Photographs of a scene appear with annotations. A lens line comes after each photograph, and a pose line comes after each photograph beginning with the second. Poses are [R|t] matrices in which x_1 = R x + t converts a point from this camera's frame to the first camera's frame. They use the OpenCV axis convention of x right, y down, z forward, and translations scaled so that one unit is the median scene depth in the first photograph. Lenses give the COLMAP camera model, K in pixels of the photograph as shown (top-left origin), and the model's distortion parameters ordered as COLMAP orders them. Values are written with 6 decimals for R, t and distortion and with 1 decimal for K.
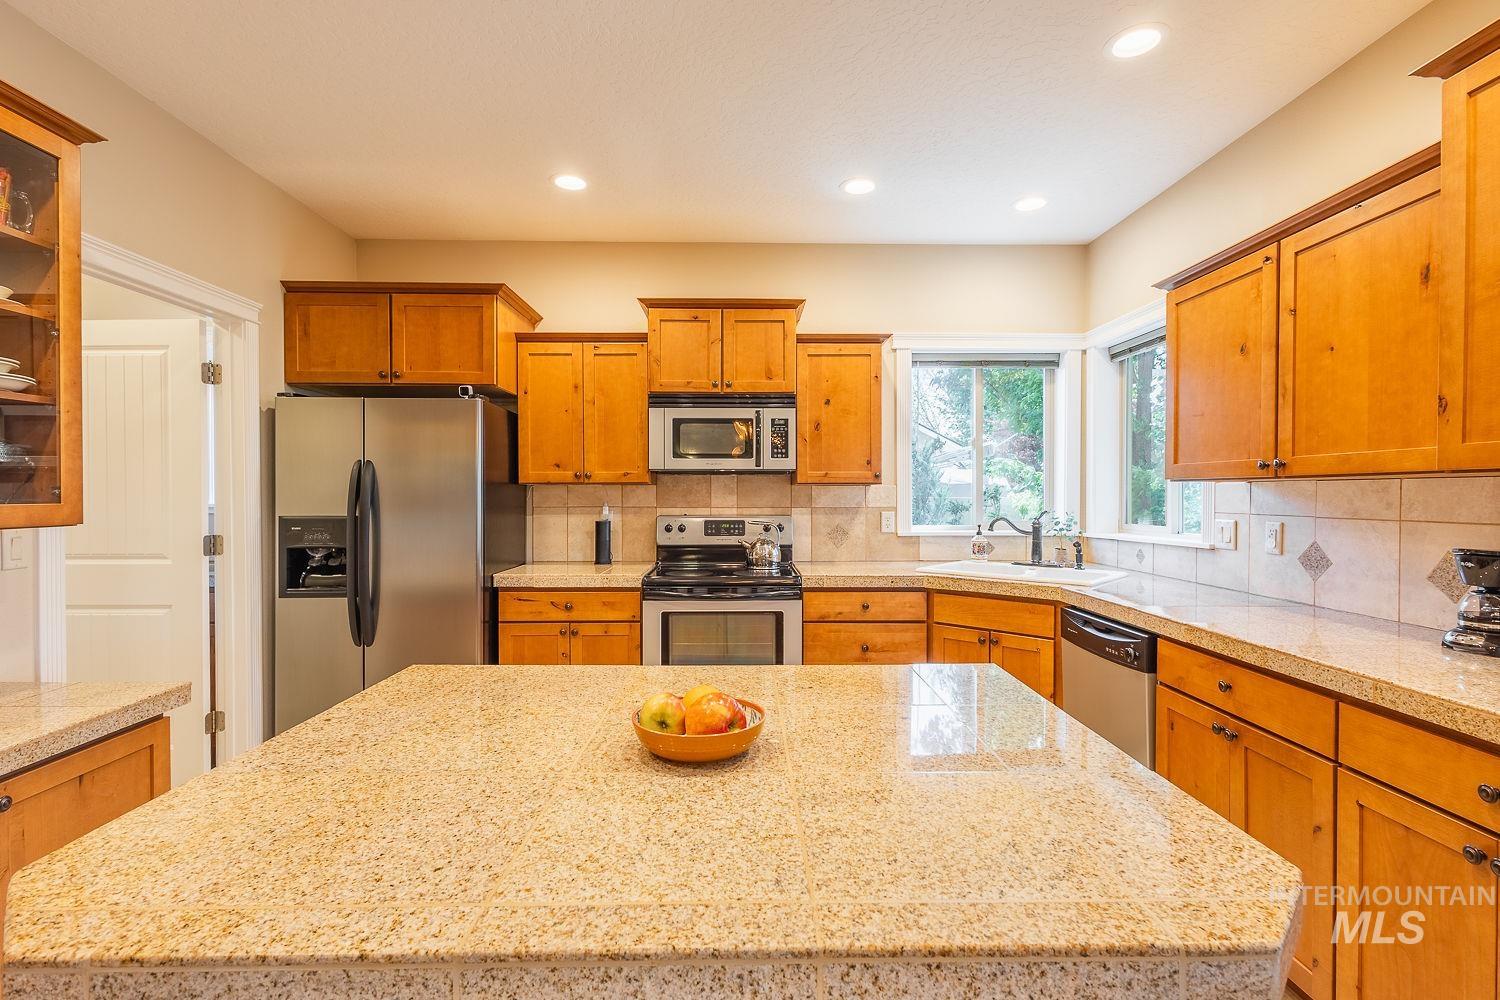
lens RADIAL K [[699.2, 0, 750.9], [0, 699.2, 501.7], [0, 0, 1]] dist [0.010311, -0.002888]
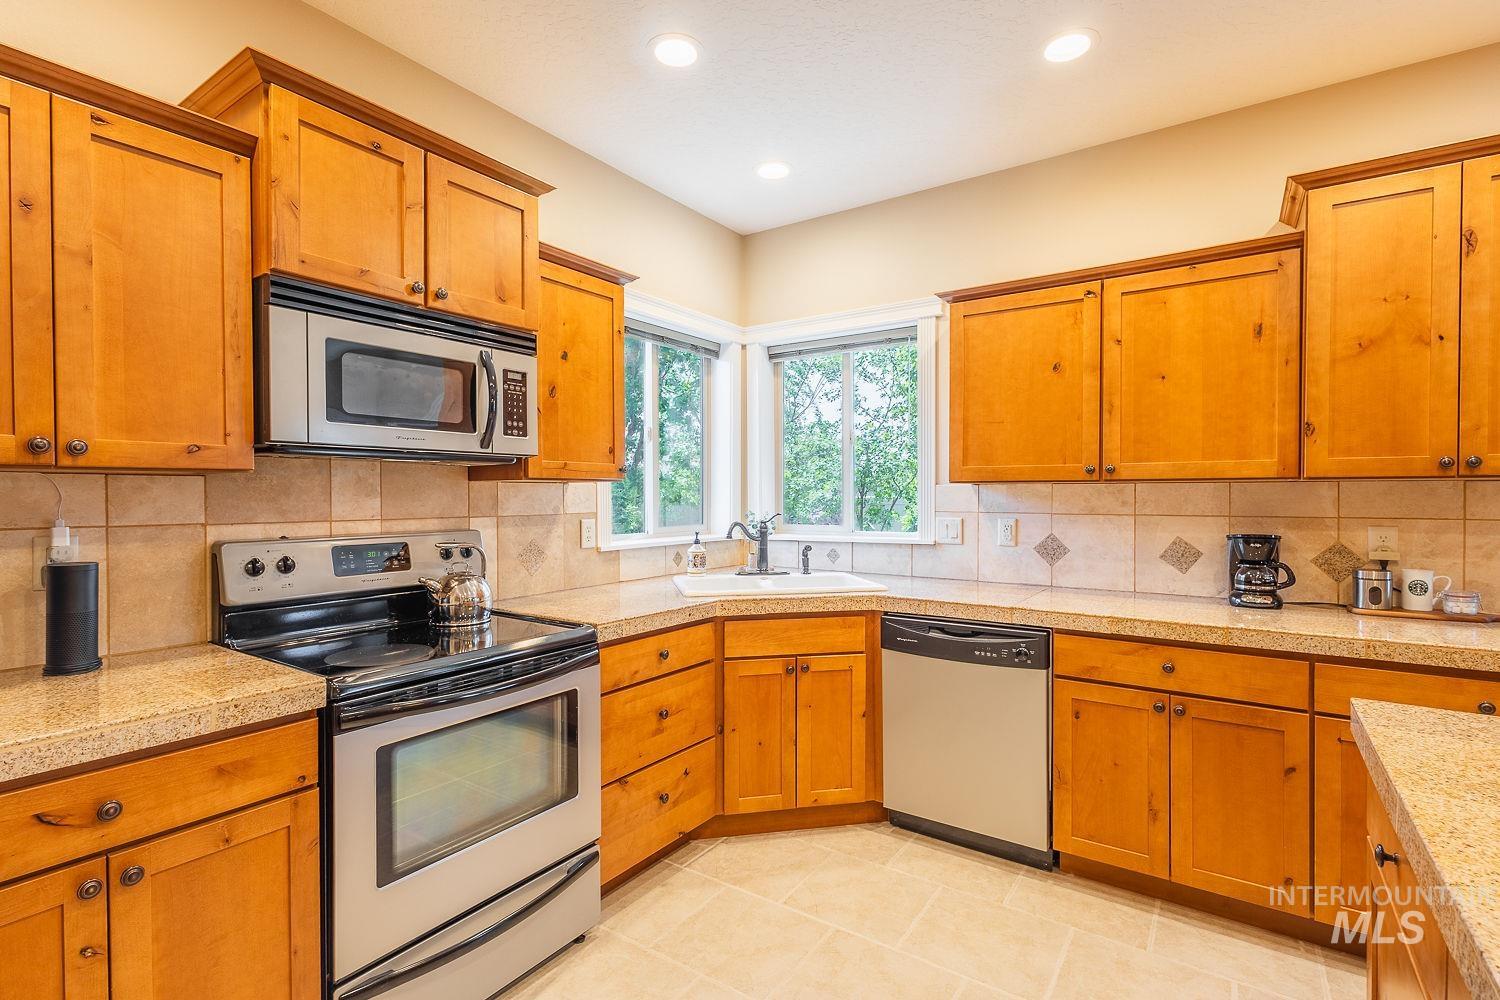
lens RADIAL K [[699.2, 0, 749.4], [0, 699.2, 501.4], [0, 0, 1]] dist [0.010311, -0.002888]
pose [[0.583452, -0.008691, 0.812101, -0.355483], [0.009800, 0.999945, 0.003661, -0.006534], [-0.812088, 0.005822, 0.583505, 0.515583]]
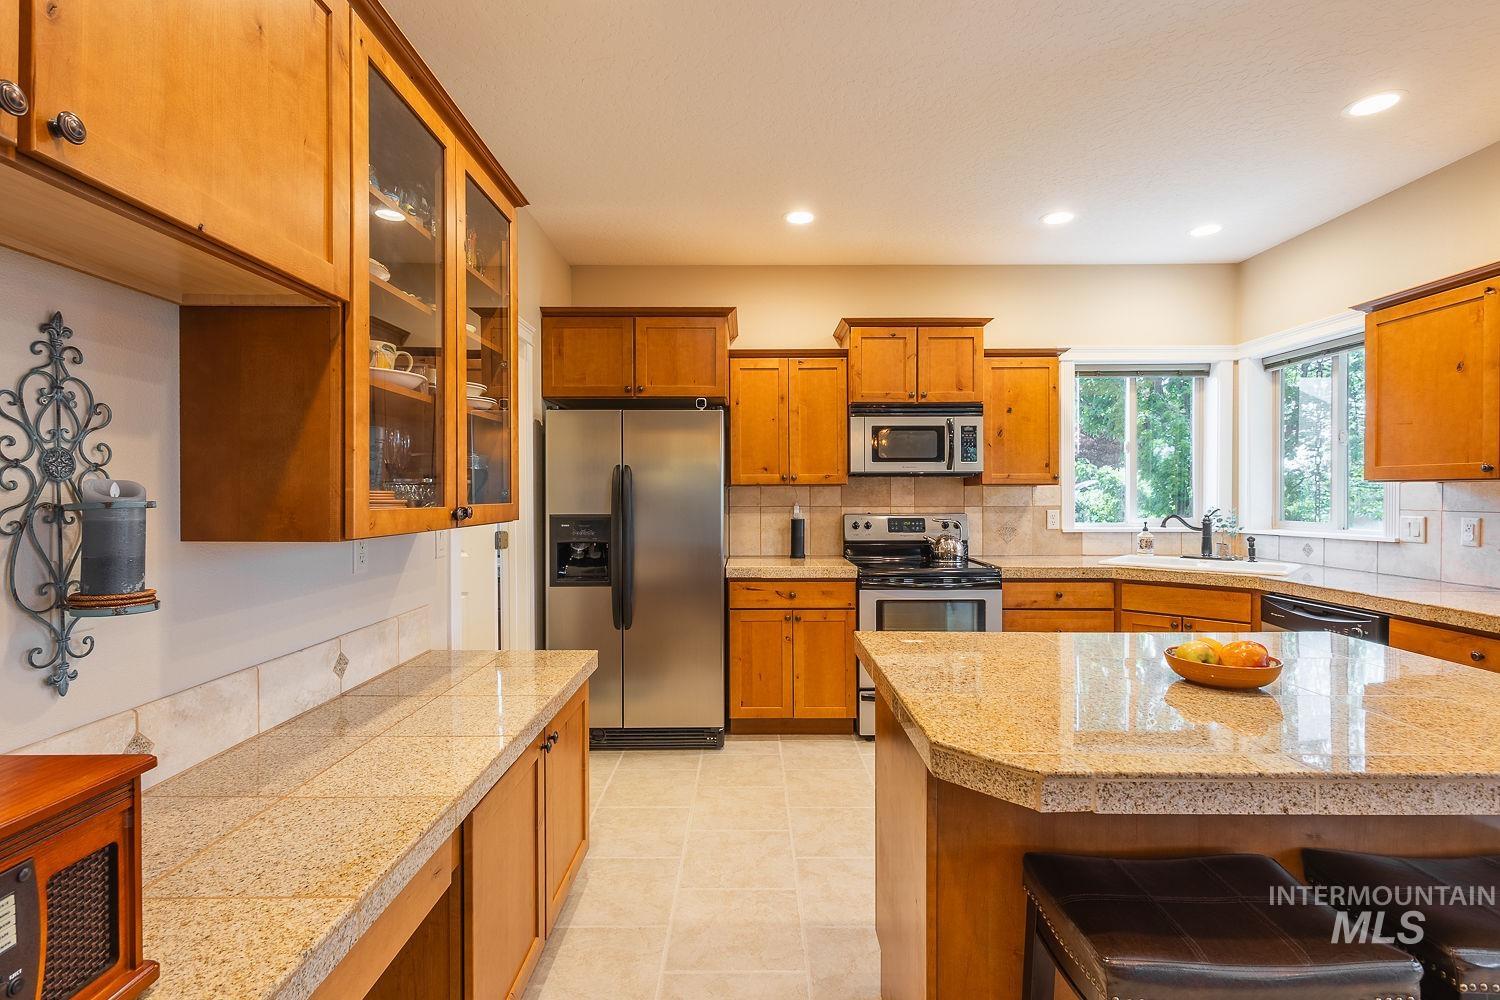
lens RADIAL K [[699.2, 0, 750.3], [0, 699.2, 500.9], [0, 0, 1]] dist [0.010311, -0.002888]
pose [[0.999808, -0.002246, -0.019481, -0.301352], [0.002207, 0.999995, -0.002047, 0.001066], [0.019485, 0.002004, 0.999808, -0.118253]]
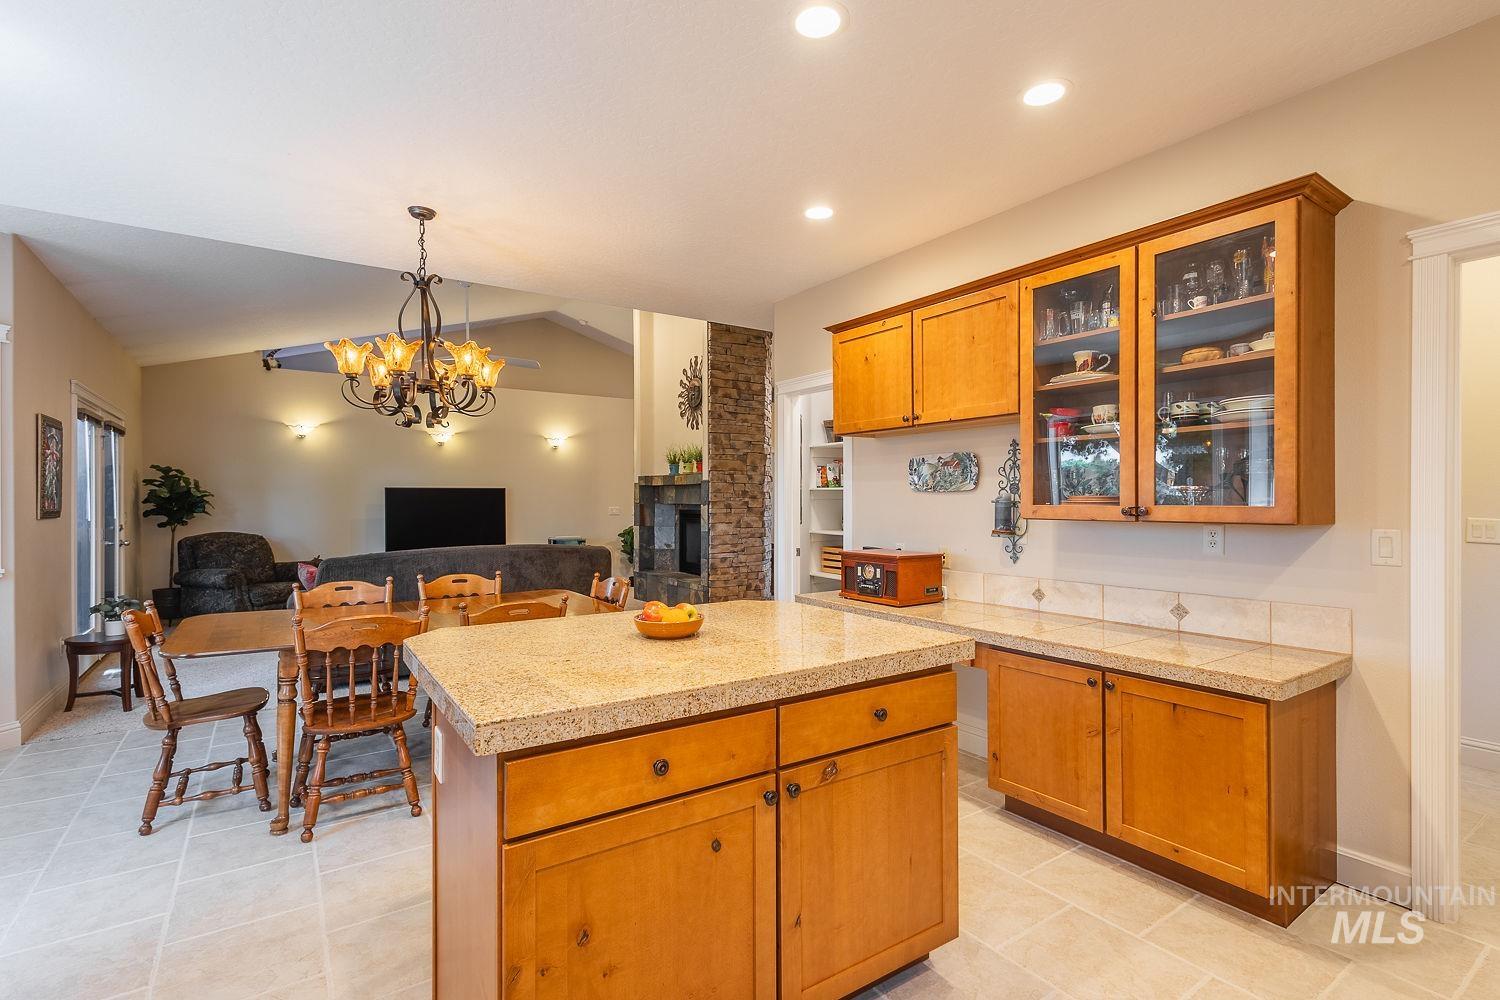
lens RADIAL K [[699.2, 0, 745.7], [0, 699.2, 499.5], [0, 0, 1]] dist [0.010311, -0.002888]
pose [[-0.841368, 0.001954, -0.540460, 0.242938], [-0.004040, 0.999943, 0.009905, -0.009447], [0.540448, 0.010518, -0.841312, 0.846607]]
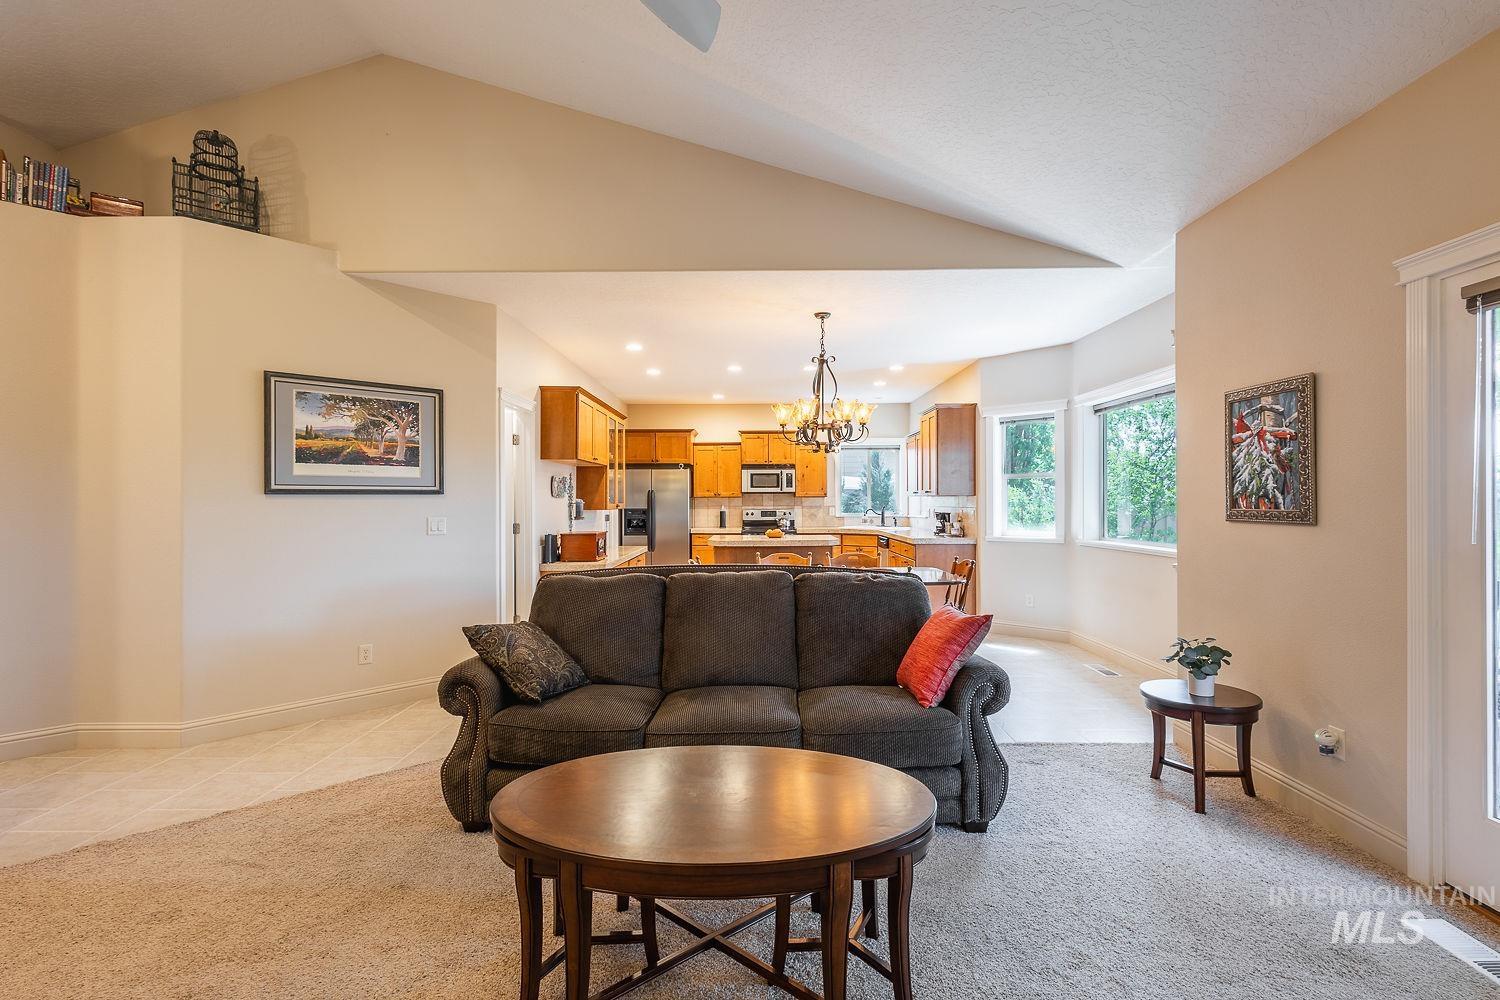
lens RADIAL K [[699.2, 0, 748.1], [0, 699.2, 501.3], [0, 0, 1]] dist [0.010311, -0.002888]
pose [[0.999488, -0.003340, -0.031821, -0.035625], [0.002995, 0.999936, -0.010893, 0.021541], [0.031856, 0.010792, 0.999434, -1.867829]]
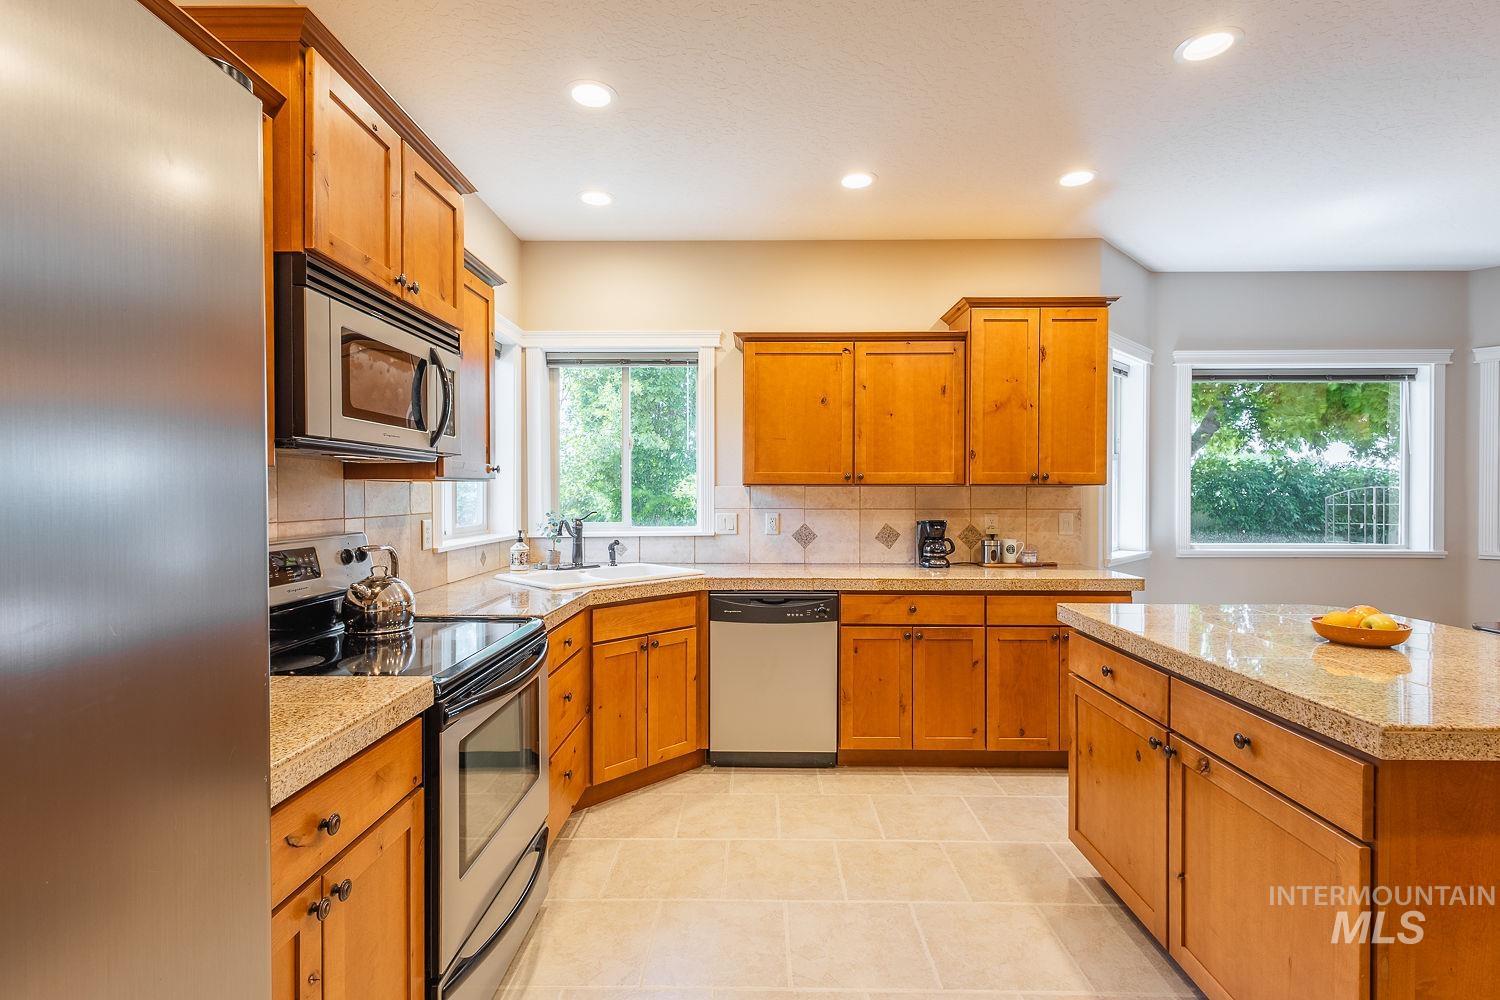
lens RADIAL K [[699.2, 0, 750.7], [0, 699.2, 501.0], [0, 0, 1]] dist [0.010311, -0.002888]
pose [[0.035117, -0.011040, 0.999322, -0.586991], [0.010057, 0.999892, 0.010692, -0.010573], [-0.999333, 0.009674, 0.035224, 0.769032]]
